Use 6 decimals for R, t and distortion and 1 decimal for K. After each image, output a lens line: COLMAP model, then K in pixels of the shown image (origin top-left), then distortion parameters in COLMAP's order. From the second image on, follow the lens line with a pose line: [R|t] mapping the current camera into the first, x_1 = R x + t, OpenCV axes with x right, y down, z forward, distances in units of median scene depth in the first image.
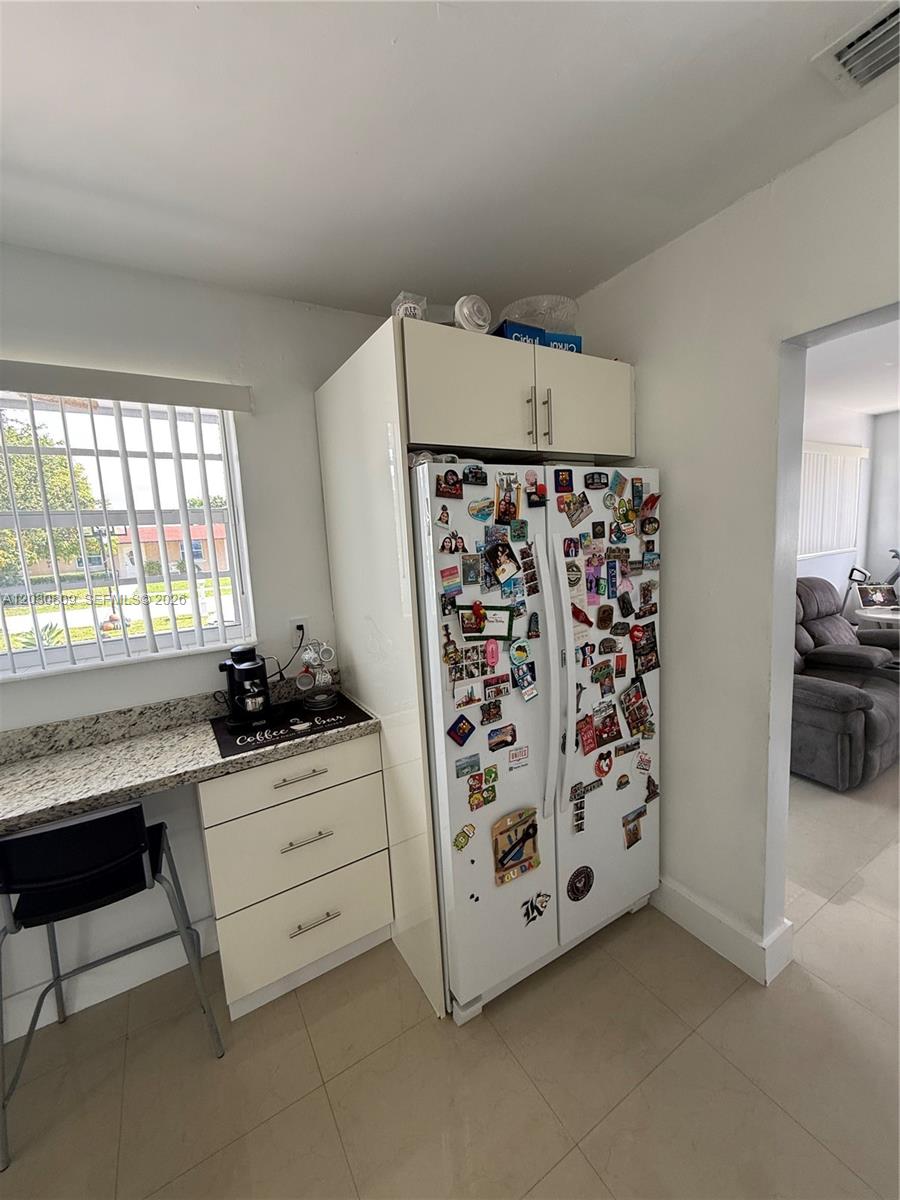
lens RADIAL K [[479.9, 0, 450.8], [0, 479.9, 596.8], [0, 0, 1]] dist [-0.000047, -0.000007]
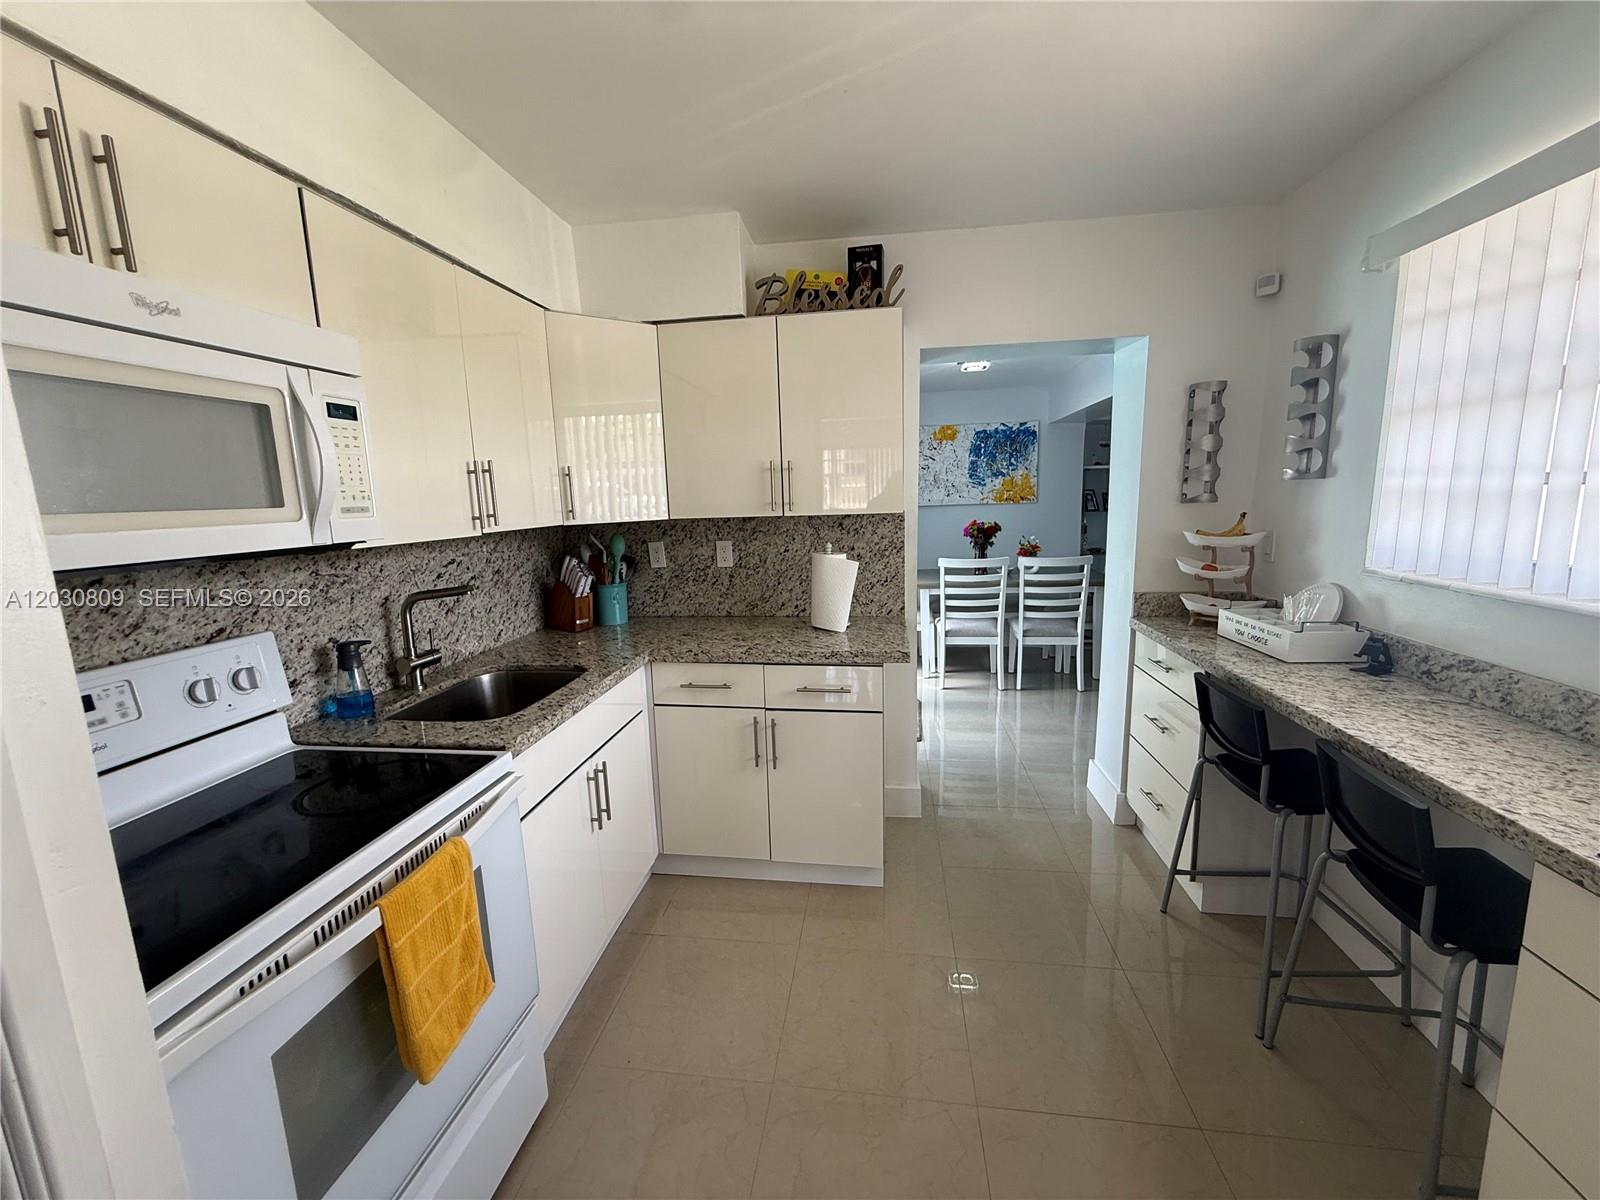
lens RADIAL K [[639.9, 0, 791.5], [0, 639.9, 602.3], [0, 0, 1]] dist [-0.000047, -0.000007]
pose [[-0.636745, 0.202307, -0.744062, 0.448332], [-0.032782, 0.956992, 0.288256, -0.059106], [0.770377, 0.207938, -0.602728, 0.707839]]
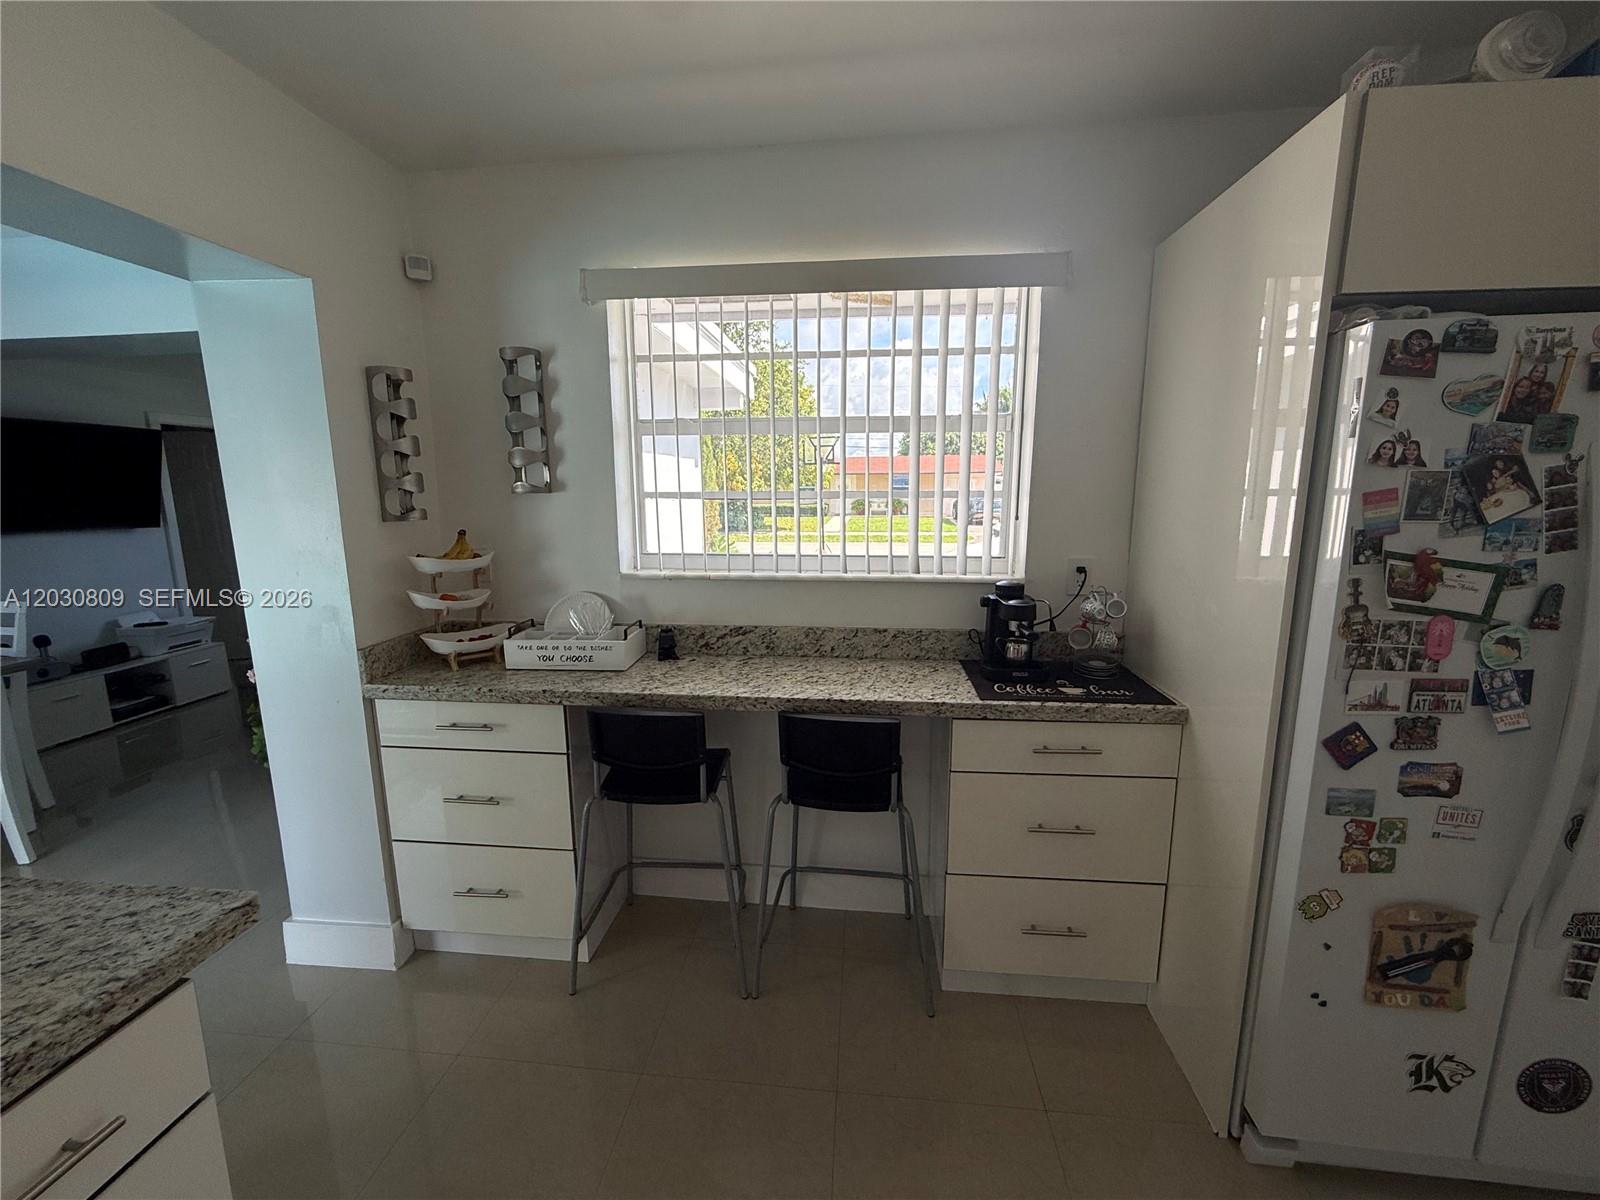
lens RADIAL K [[639.9, 0, 795.5], [0, 639.9, 598.7], [0, 0, 1]] dist [-0.000047, -0.000007]
pose [[0.794265, 0.152230, -0.588192, -0.088133], [-0.113860, 0.988245, 0.102017, 0.074145], [0.596808, -0.014057, 0.802261, -0.125958]]
